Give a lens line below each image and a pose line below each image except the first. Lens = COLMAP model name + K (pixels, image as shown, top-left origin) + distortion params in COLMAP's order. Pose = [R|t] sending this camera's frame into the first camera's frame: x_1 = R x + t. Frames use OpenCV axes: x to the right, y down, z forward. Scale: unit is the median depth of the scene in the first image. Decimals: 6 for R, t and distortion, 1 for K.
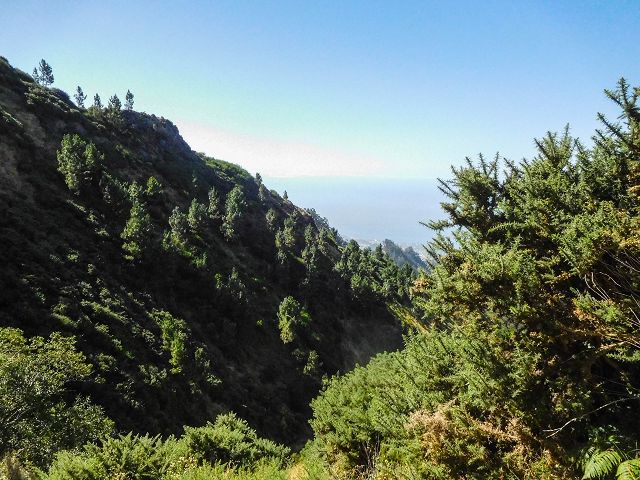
lens RADIAL K [[493.5, 0, 325.1], [0, 493.5, 237.6], [0, 0, 1]] dist [-0.041582, 0.014562]
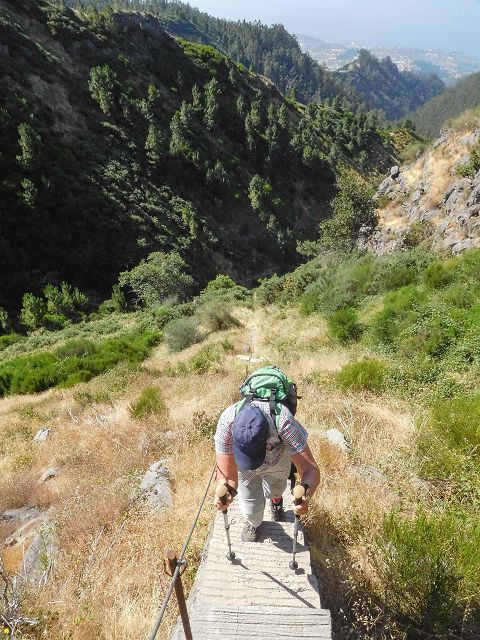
lens RADIAL K [[493.5, 0, 239.5], [0, 493.5, 316.2], [0, 0, 1]] dist [-0.041582, 0.014562]
pose [[0.993681, 0.016462, -0.111025, 0.046654], [0.041898, 0.863273, 0.502995, -0.258362], [0.104126, -0.504468, 0.857129, -0.460436]]
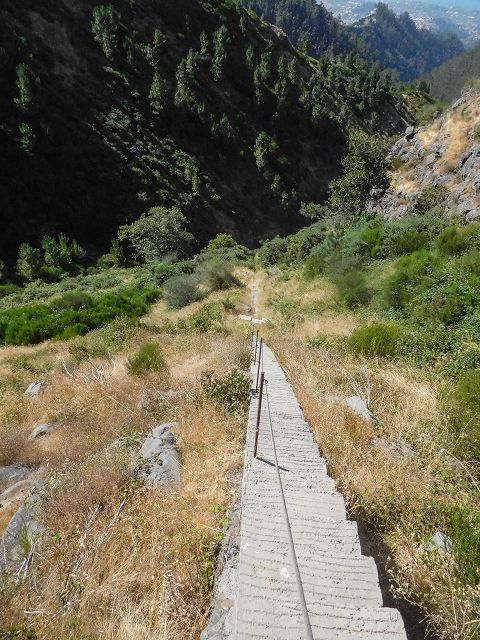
lens RADIAL K [[493.5, 0, 240.4], [0, 493.5, 321.9], [0, 0, 1]] dist [-0.041582, 0.014562]
pose [[0.992382, 0.071297, -0.100476, 0.043329], [-0.000047, 0.815759, 0.578392, -0.252979], [0.123202, -0.573981, 0.809547, -0.454414]]
